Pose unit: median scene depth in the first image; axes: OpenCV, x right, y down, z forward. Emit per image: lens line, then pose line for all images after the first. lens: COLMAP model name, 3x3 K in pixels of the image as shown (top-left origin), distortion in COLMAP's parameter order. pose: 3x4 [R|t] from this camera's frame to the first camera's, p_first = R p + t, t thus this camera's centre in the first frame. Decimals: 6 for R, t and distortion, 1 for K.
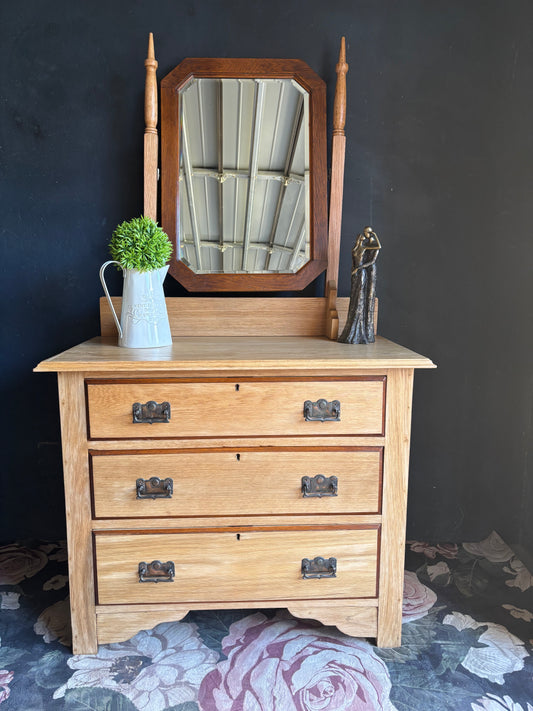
lens RADIAL K [[535.3, 0, 270.3], [0, 535.3, 340.6], [0, 0, 1]] dist [0.023634, -0.035703]
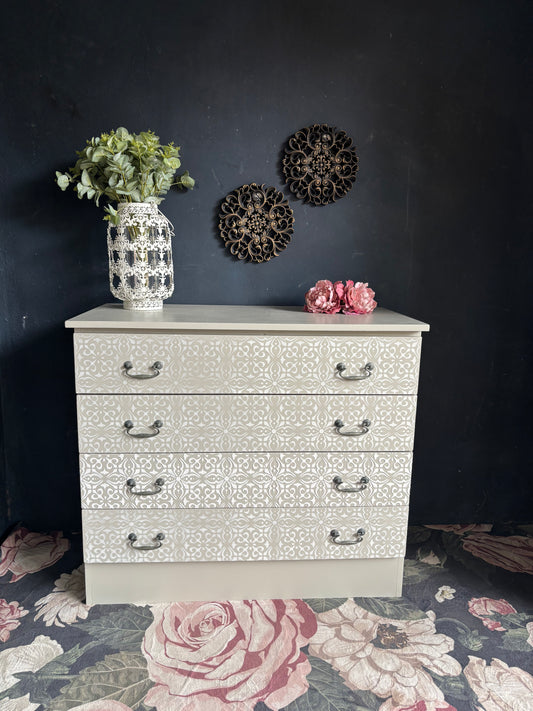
lens RADIAL K [[530.6, 0, 255.4], [0, 530.6, 353.6], [0, 0, 1]] dist [0.039812, -0.056627]
pose [[-0.998901, -0.011202, -0.045504, 0.052405], [-0.024951, 0.949069, 0.314078, -0.228433], [0.039668, 0.314868, -0.948306, 1.711470]]
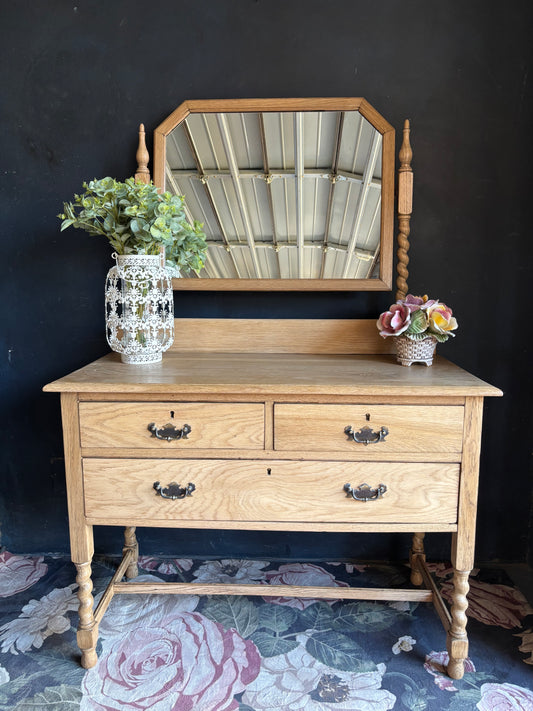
lens RADIAL K [[530.6, 0, 258.9], [0, 530.6, 350.0], [0, 0, 1]] dist [0.039812, -0.056627]
pose [[-0.997359, -0.014162, 0.071230, -0.180217], [0.007256, 0.956463, 0.291763, -0.288609], [-0.072261, 0.291509, -0.953835, 1.693809]]
